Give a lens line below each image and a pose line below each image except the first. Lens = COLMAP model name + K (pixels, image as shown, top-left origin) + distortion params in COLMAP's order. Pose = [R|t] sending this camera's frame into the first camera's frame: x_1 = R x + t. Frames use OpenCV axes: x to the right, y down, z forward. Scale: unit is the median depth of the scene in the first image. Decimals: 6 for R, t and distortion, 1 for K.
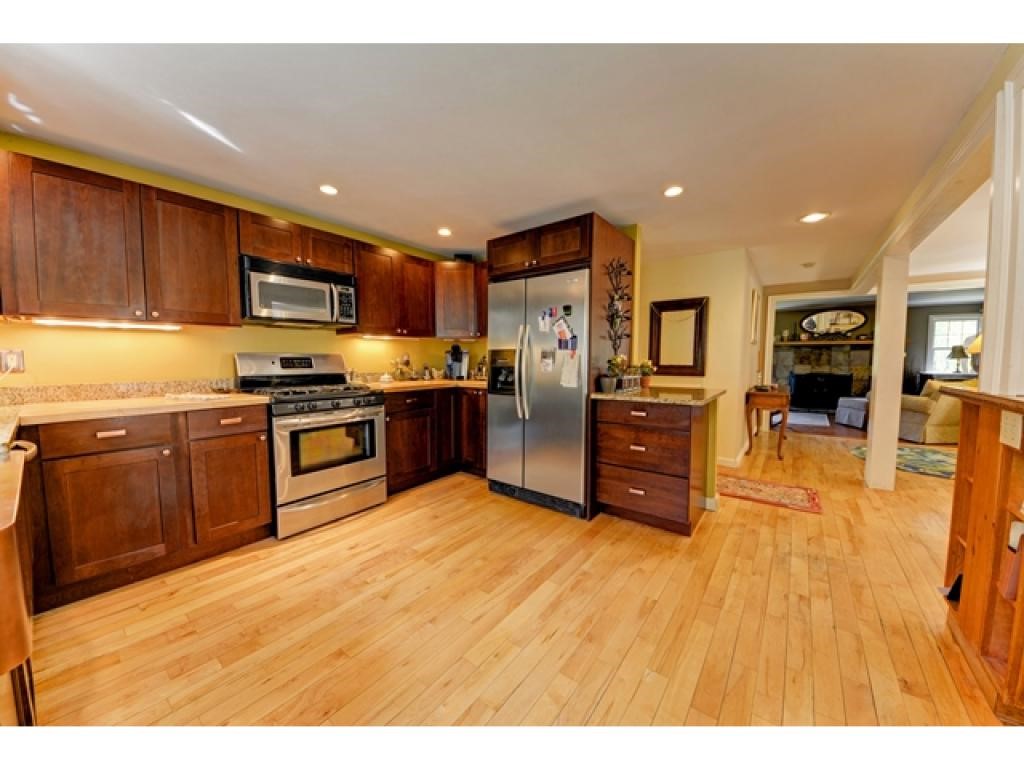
lens RADIAL K [[363.6, 0, 512.0], [0, 363.6, 384.0], [0, 0, 1]] dist [-0.028721, -0.000130]
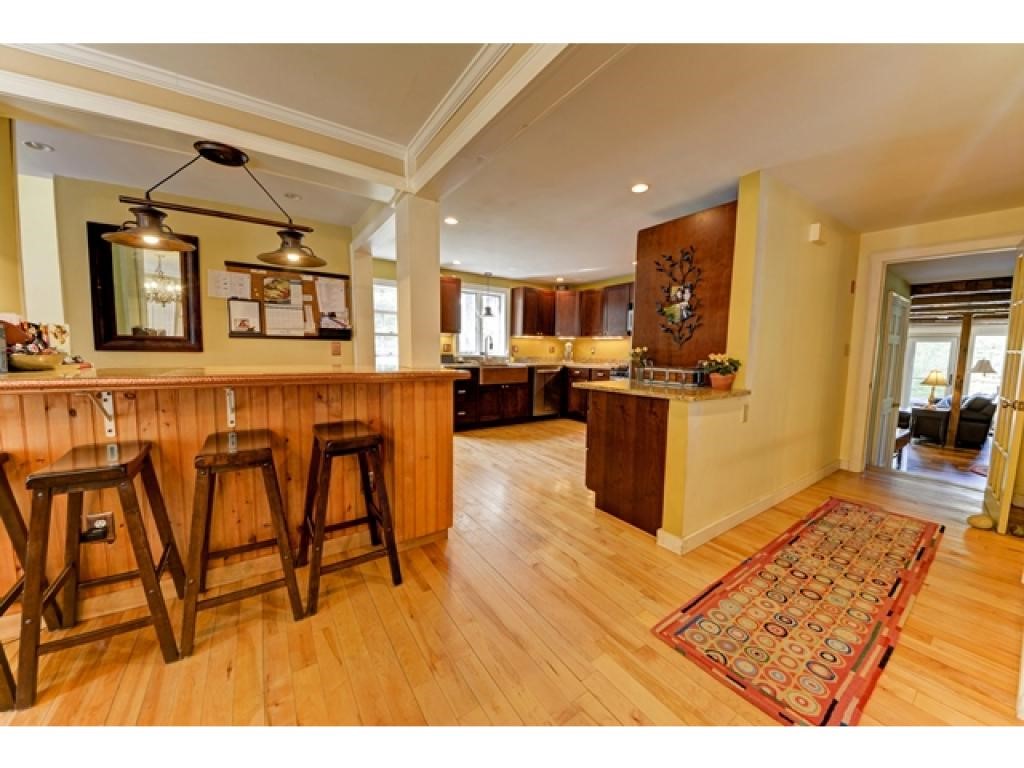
lens RADIAL K [[363.6, 0, 512.0], [0, 363.6, 384.0], [0, 0, 1]] dist [-0.028721, -0.000130]
pose [[-0.307075, 0.090191, -0.947402, 1.467728], [-0.081957, 0.989295, 0.120743, -0.073495], [0.948150, 0.114724, -0.296396, 0.929036]]
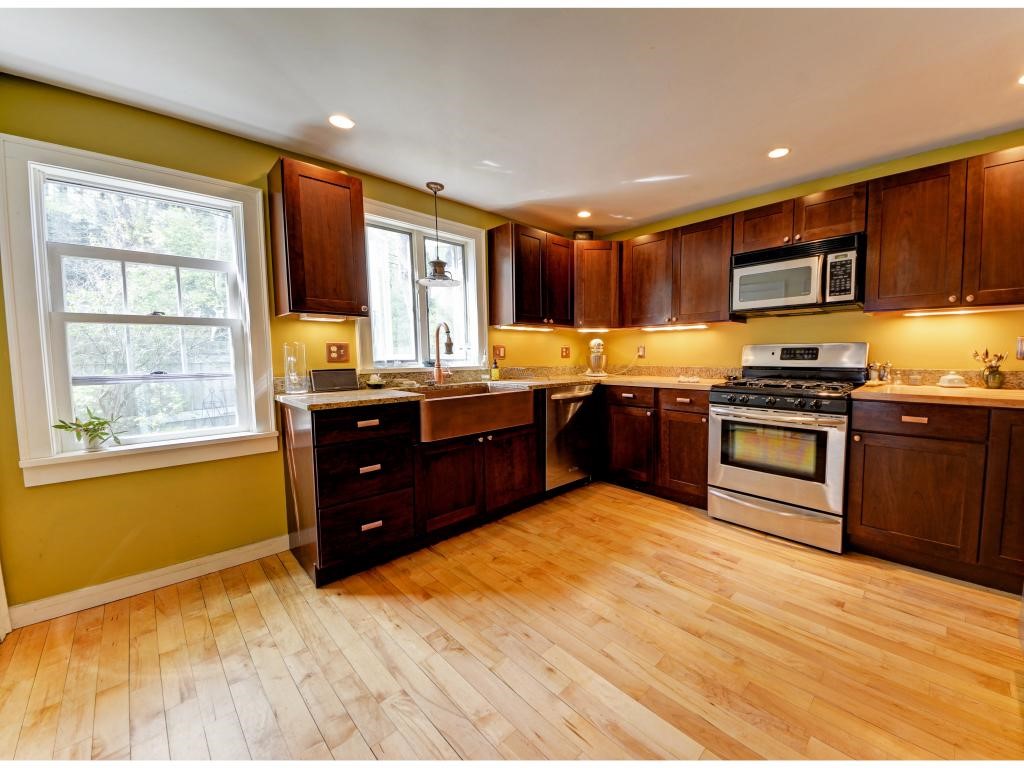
lens RADIAL K [[376.4, 0, 551.1], [0, 376.4, 383.0], [0, 0, 1]] dist [0.001303, -0.000171]
pose [[-0.121862, 0.079444, -0.989363, 0.450769], [-0.059220, 0.994434, 0.087145, -0.034946], [0.990779, 0.069210, -0.116479, 0.554788]]
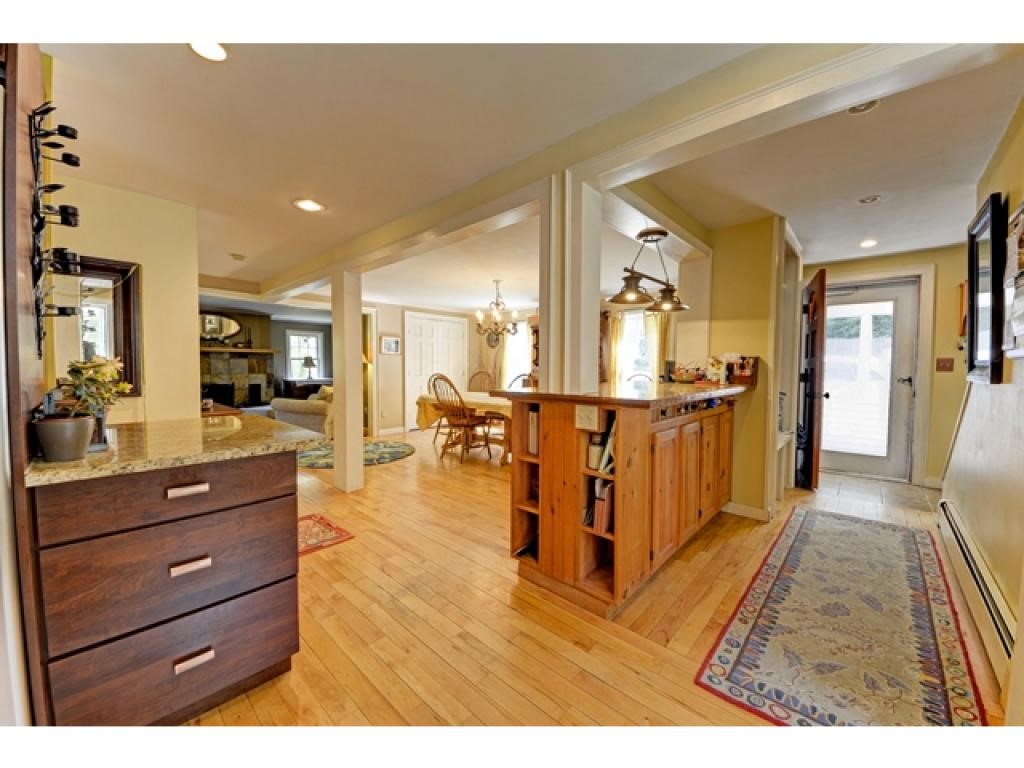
lens RADIAL K [[388.8, 0, 512.0], [0, 388.8, 384.0], [0, 0, 1]] dist [0.000908, -0.000063]
pose [[0.086665, -0.036866, 0.995555, -0.078292], [0.063680, 0.997476, 0.031394, -0.033670], [-0.994200, 0.060676, 0.088794, 0.489102]]
